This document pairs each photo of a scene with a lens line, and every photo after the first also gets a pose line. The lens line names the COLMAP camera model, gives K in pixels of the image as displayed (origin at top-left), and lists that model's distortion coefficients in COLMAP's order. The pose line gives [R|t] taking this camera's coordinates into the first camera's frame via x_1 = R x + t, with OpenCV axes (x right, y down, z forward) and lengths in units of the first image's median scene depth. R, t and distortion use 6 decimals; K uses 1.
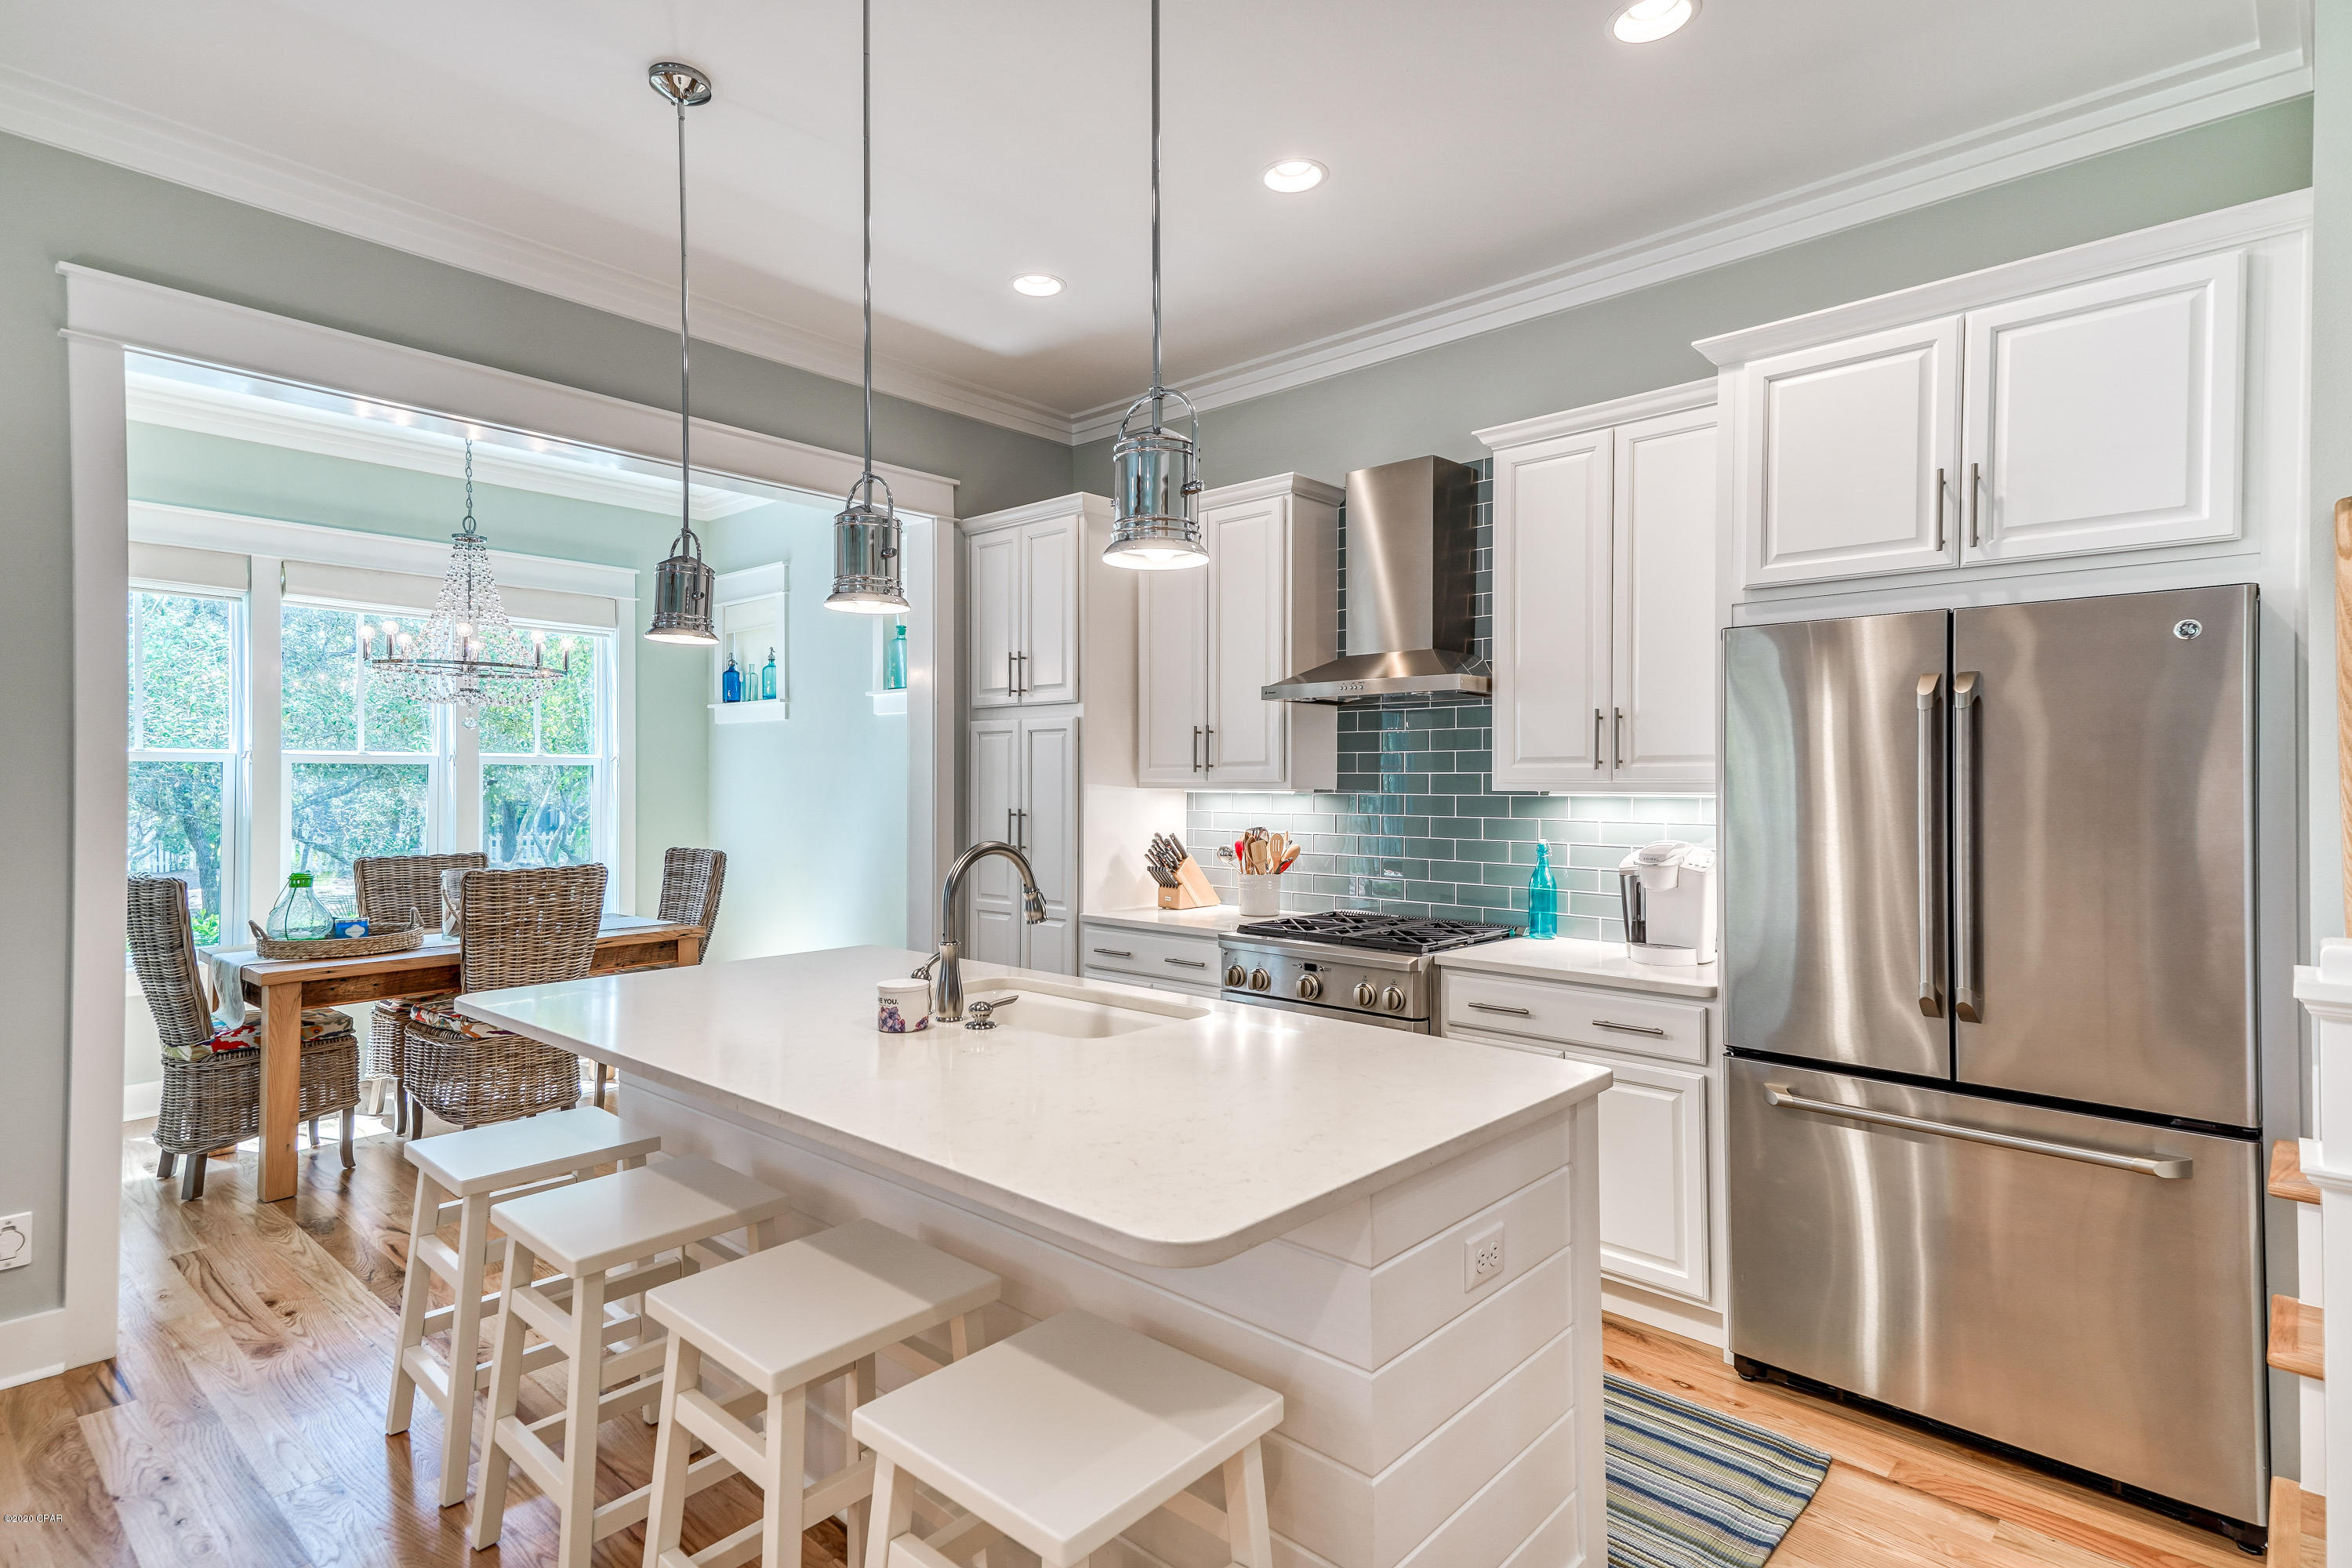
lens RADIAL K [[1211.0, 0, 1128.9], [0, 1211.0, 776.2], [0, 0, 1]] dist [0.079105, 0.000029]
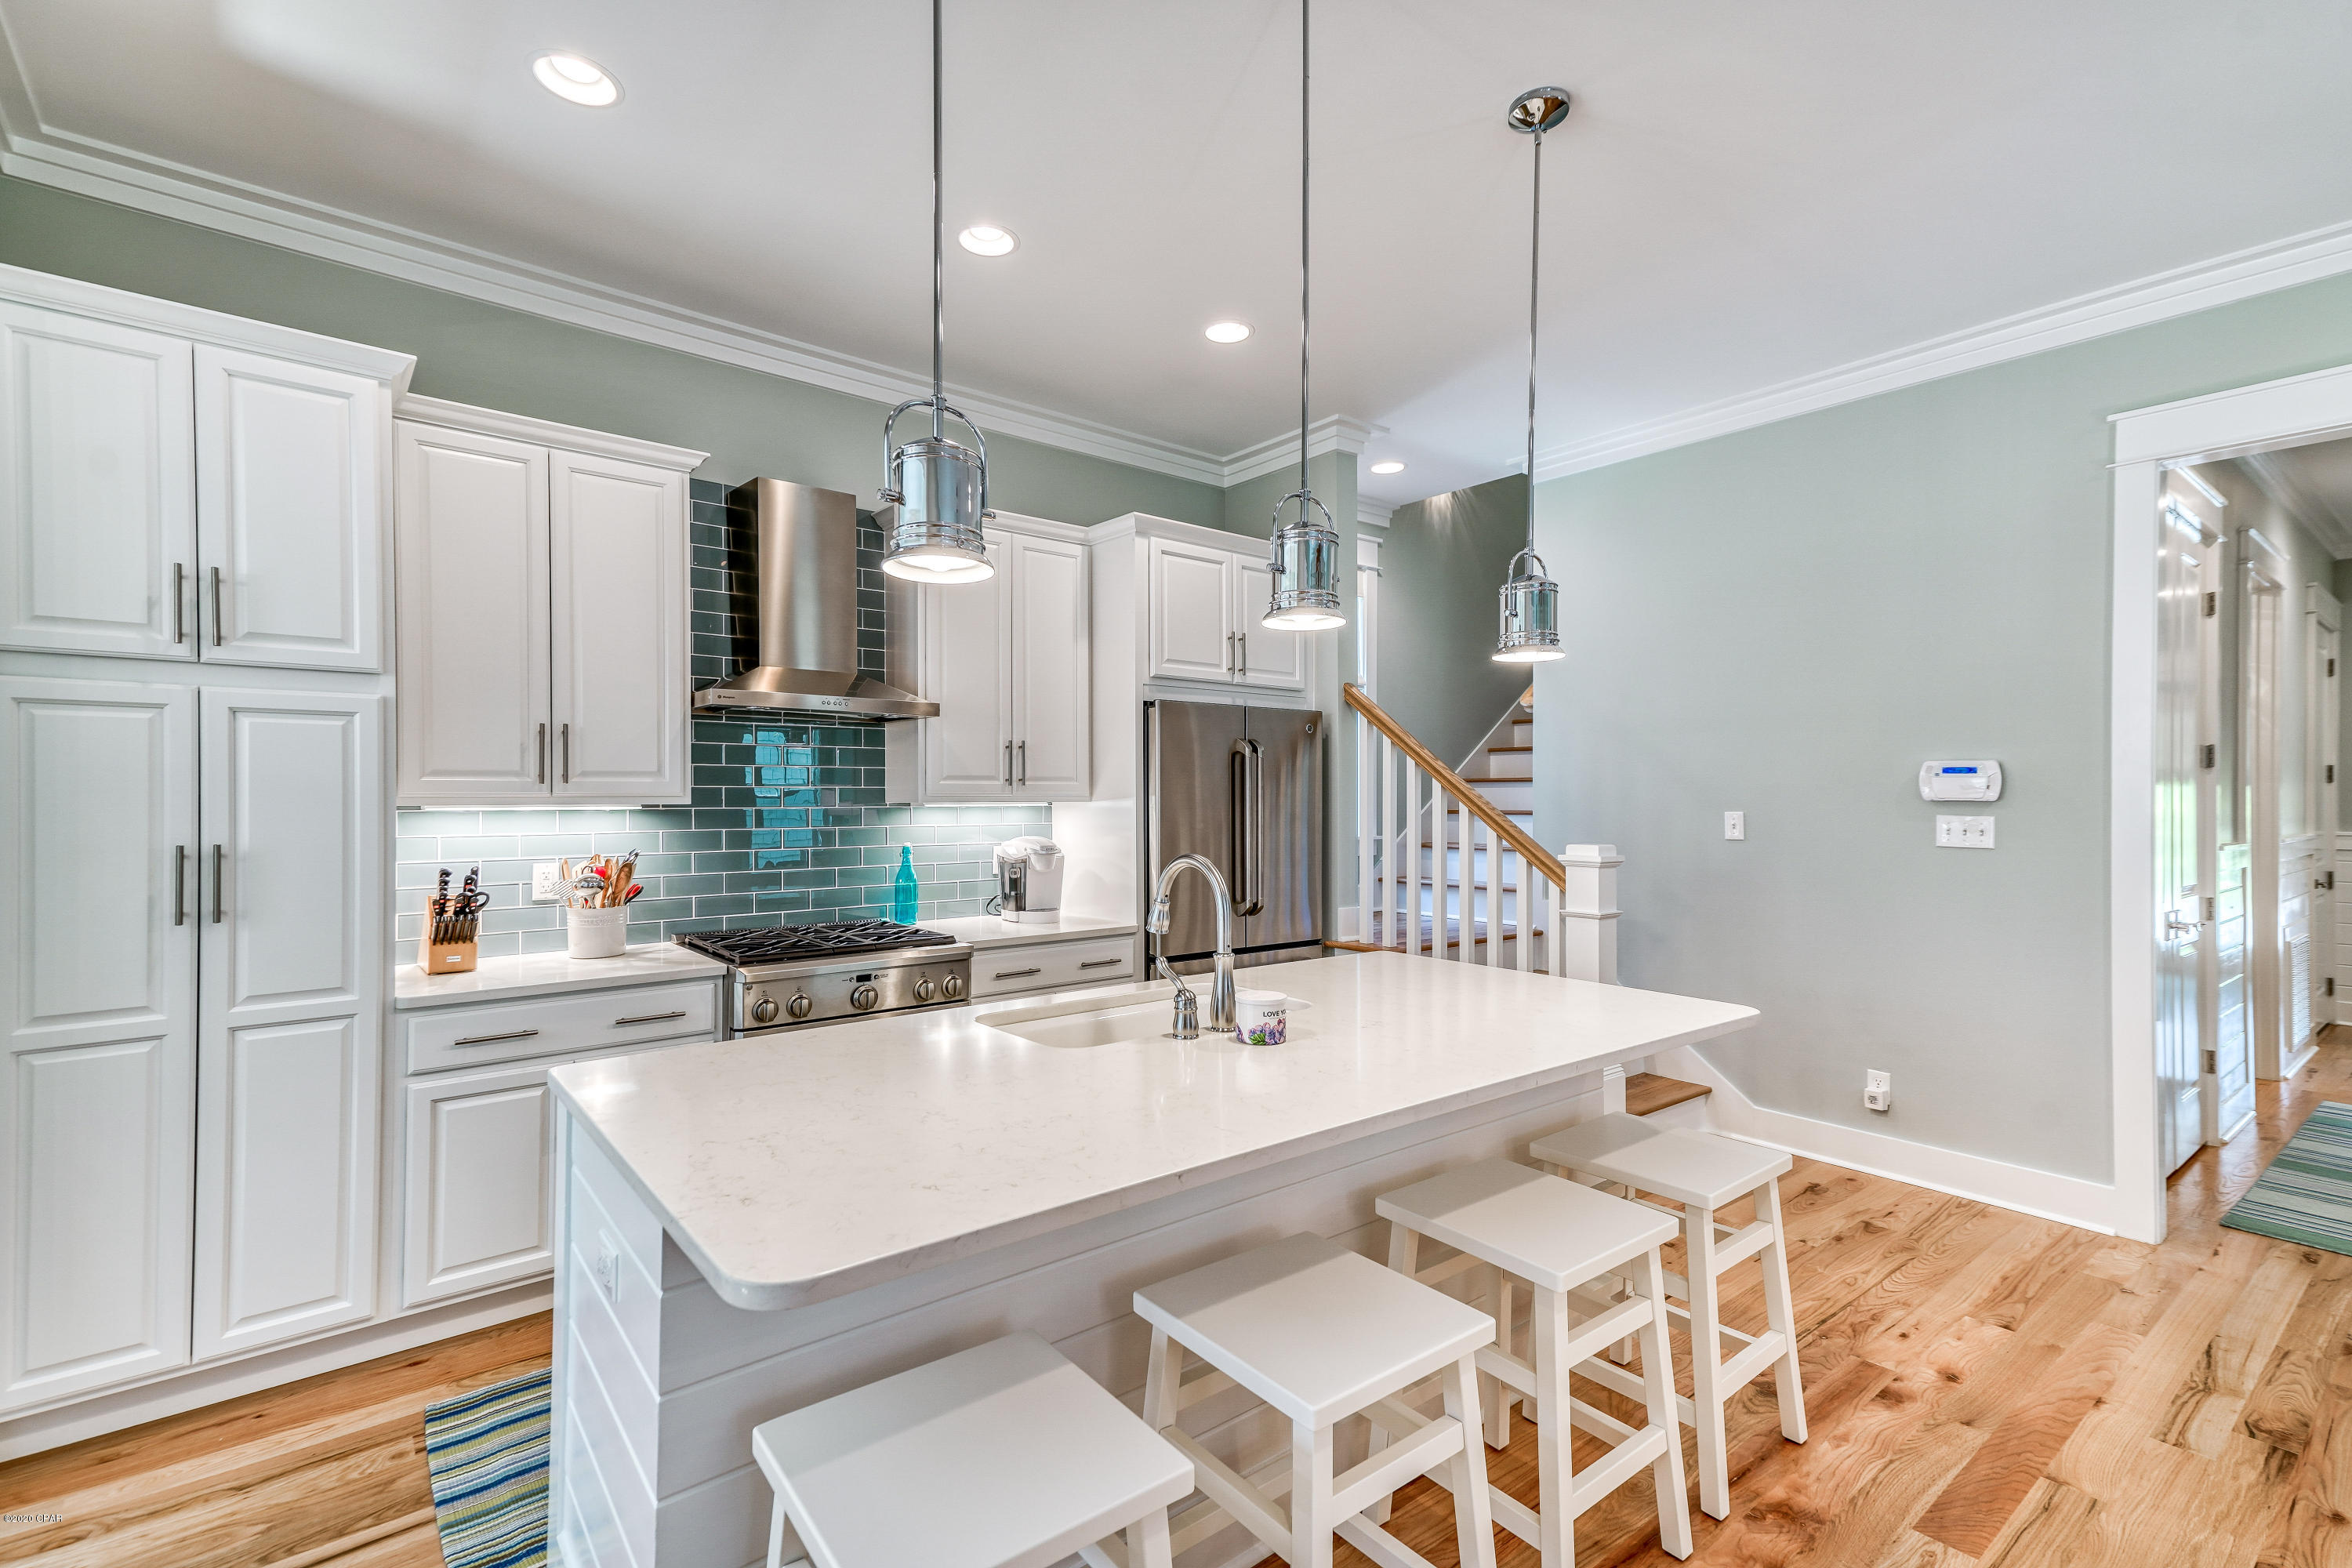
lens RADIAL K [[1063.8, 0, 1184.7], [0, 1063.8, 797.3], [0, 0, 1]] dist [0.049201, -0.000154]
pose [[0.126909, -0.003719, 0.991907, -0.595409], [-0.002981, 0.999987, 0.004131, 0.001389], [-0.991910, -0.003482, 0.126897, 0.527891]]
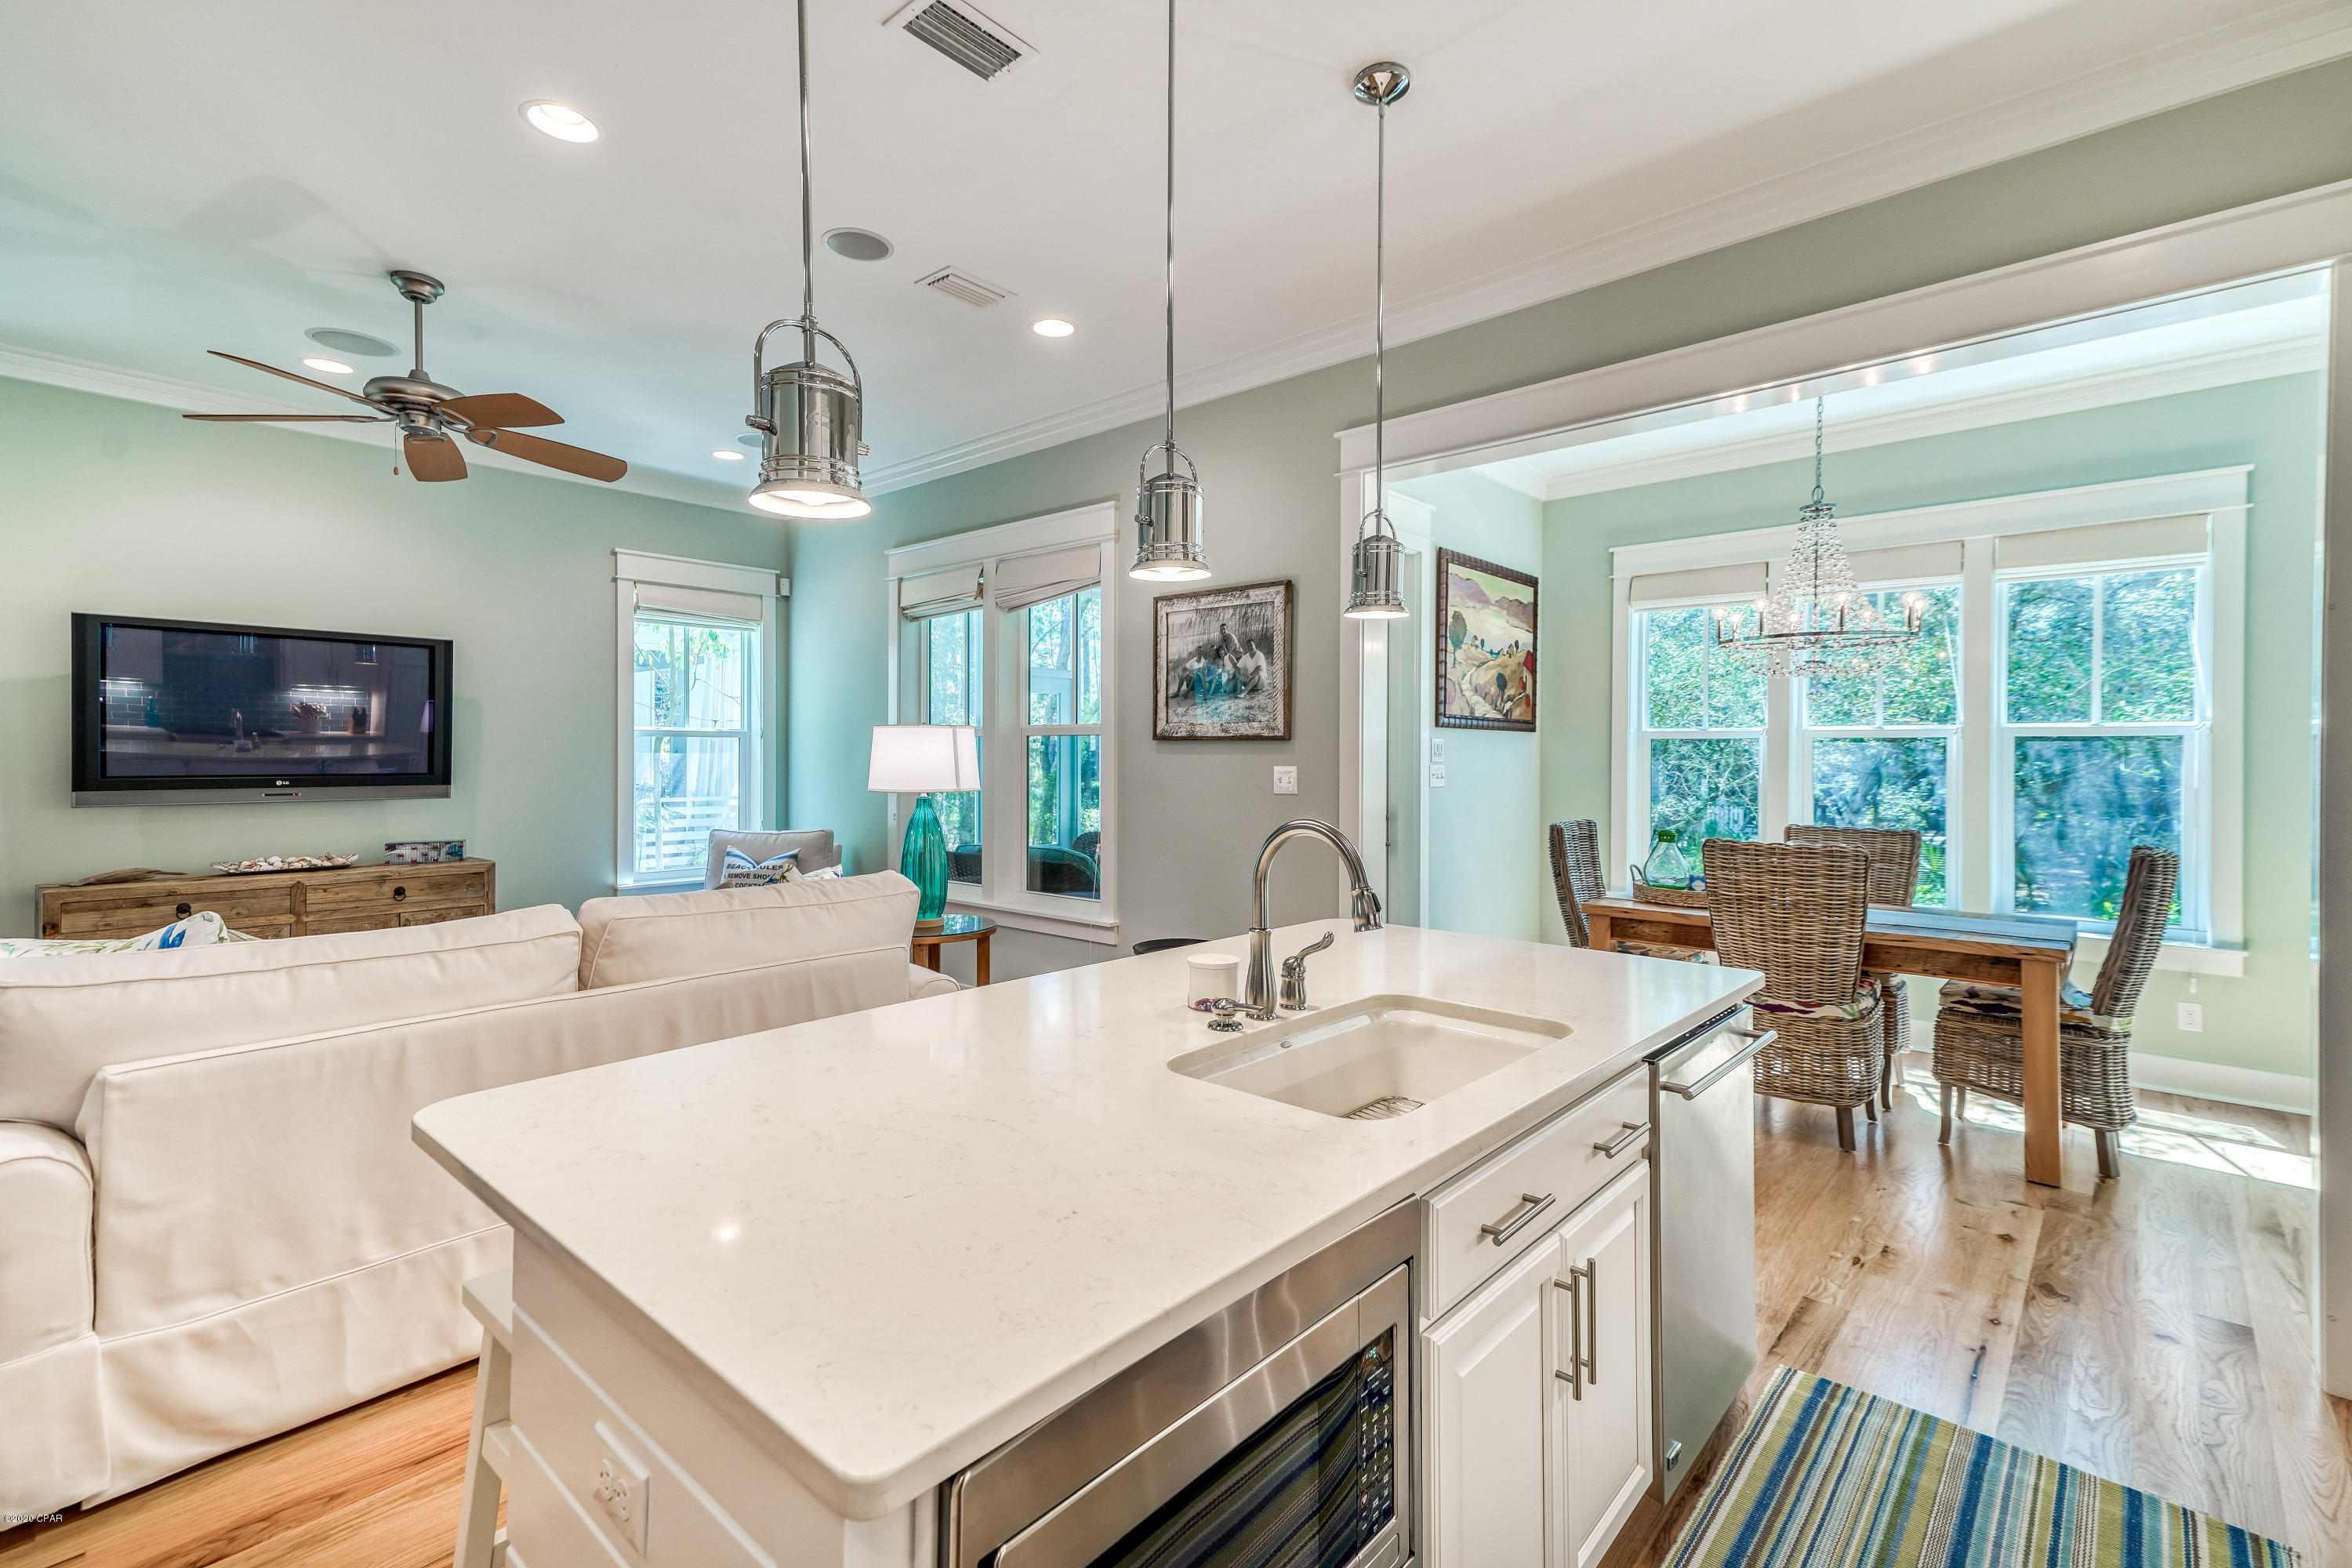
lens RADIAL K [[1056.9, 0, 1177.8], [0, 1056.9, 758.2], [0, 0, 1]] dist [0.047040, -0.000002]
pose [[0.033148, 0.003170, -0.999445, 0.352832], [-0.000995, 0.999995, 0.003139, 0.006191], [0.999450, 0.000891, 0.033151, 0.523176]]
